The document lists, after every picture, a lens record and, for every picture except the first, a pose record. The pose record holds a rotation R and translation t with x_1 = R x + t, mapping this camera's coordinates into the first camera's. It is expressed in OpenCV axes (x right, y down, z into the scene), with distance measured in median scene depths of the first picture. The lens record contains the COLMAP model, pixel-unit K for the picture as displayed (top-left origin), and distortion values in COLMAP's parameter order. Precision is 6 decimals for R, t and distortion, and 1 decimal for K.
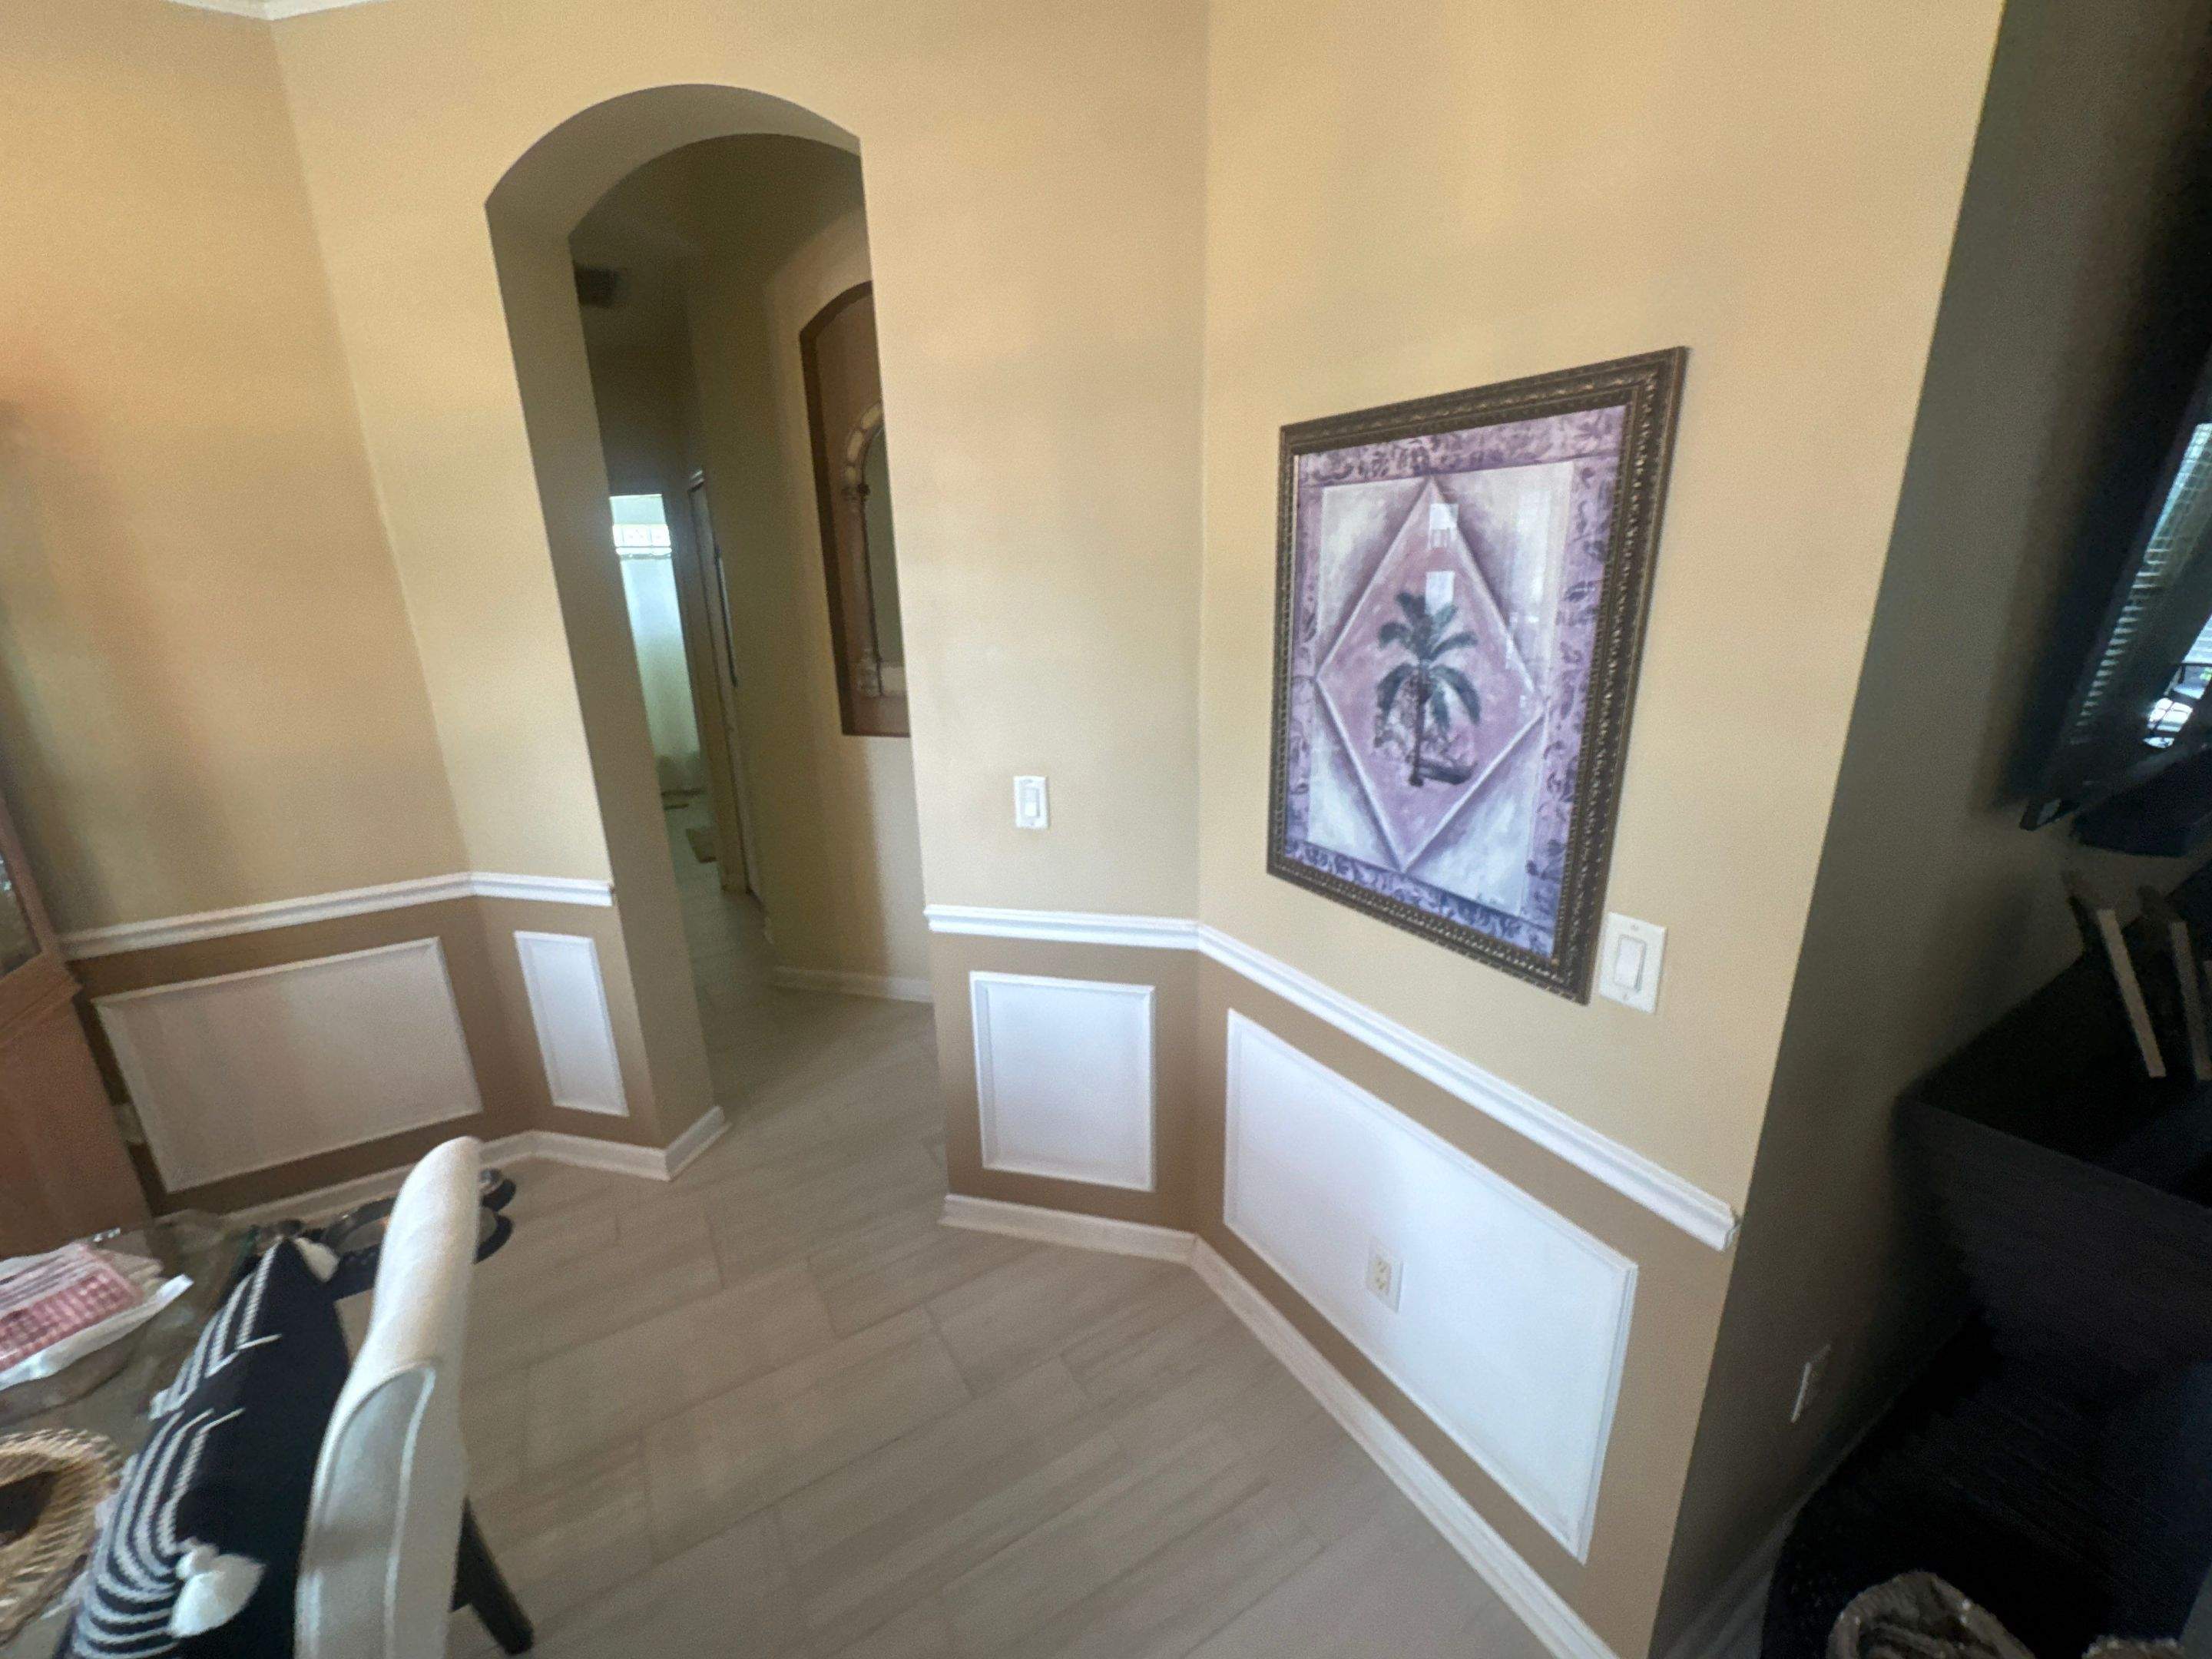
lens RADIAL K [[898.3, 0, 1097.1], [0, 898.3, 835.8], [0, 0, 1]] dist [-0.002850, -0.000225]
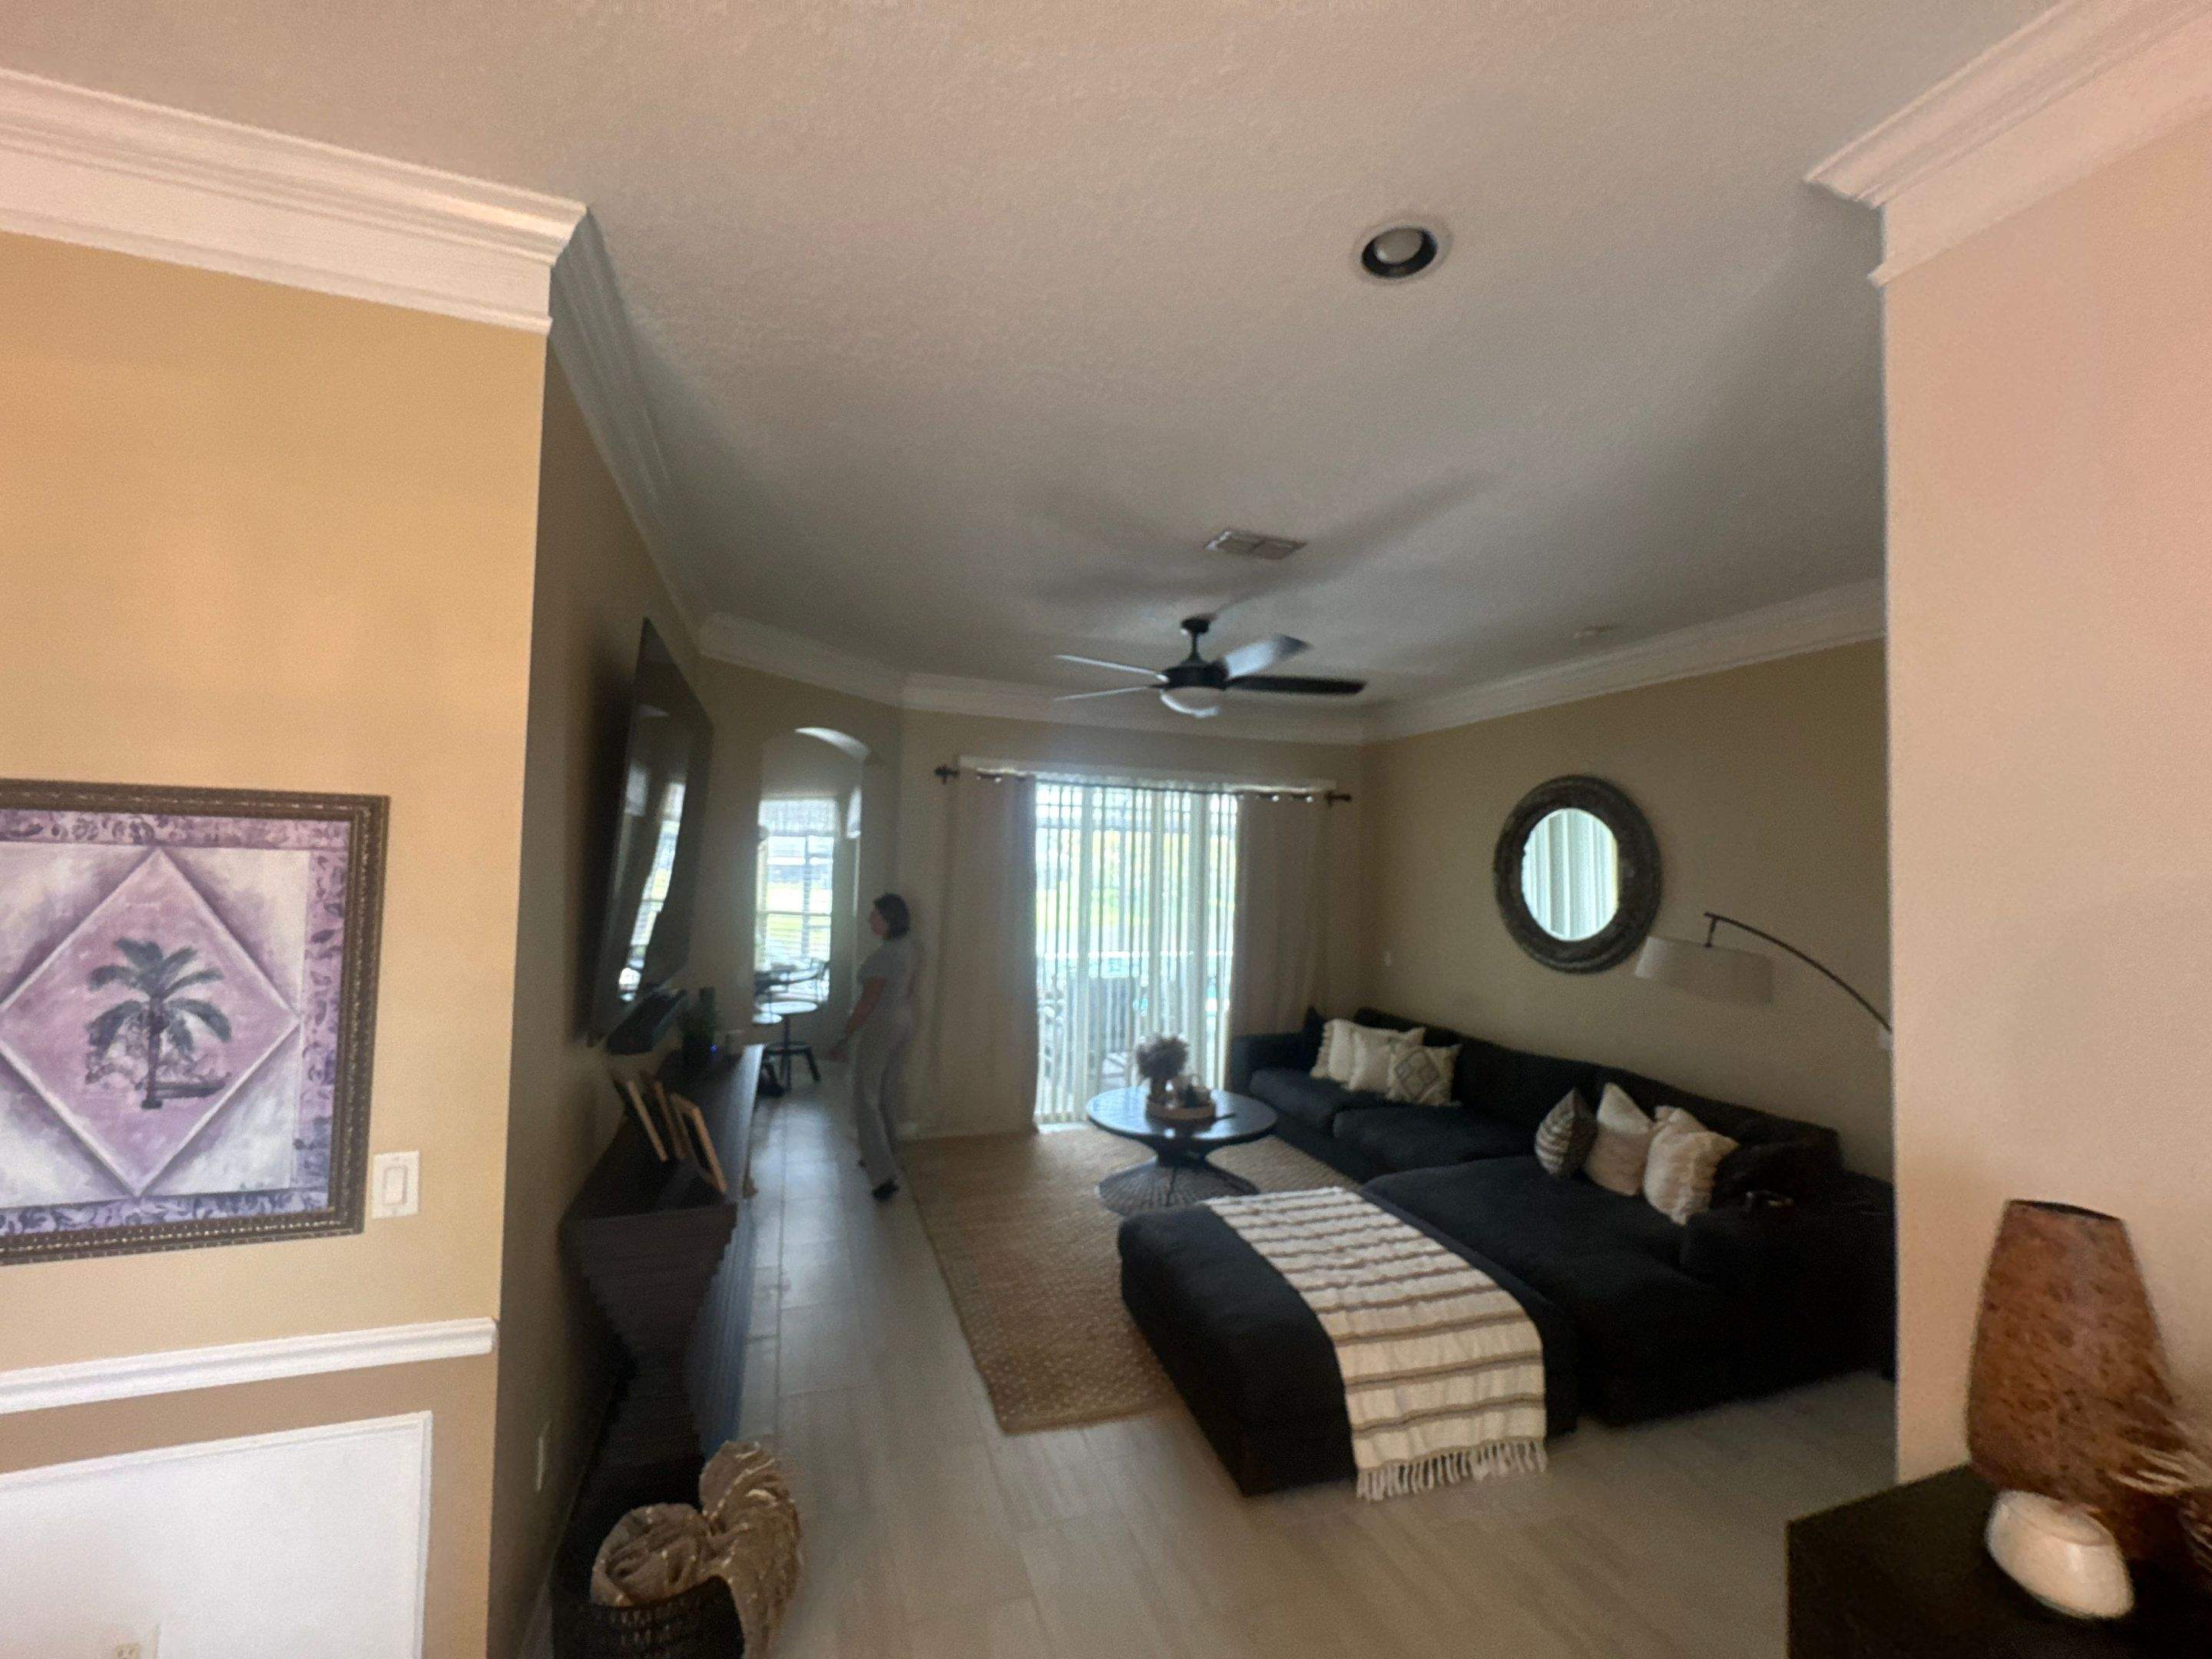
lens RADIAL K [[898.3, 0, 1102.6], [0, 898.3, 827.0], [0, 0, 1]] dist [-0.002850, -0.000225]
pose [[0.211640, 0.070338, 0.974813, -0.553601], [0.257049, 0.958286, -0.124953, 0.056546], [-0.942939, 0.277019, 0.184731, -0.449769]]
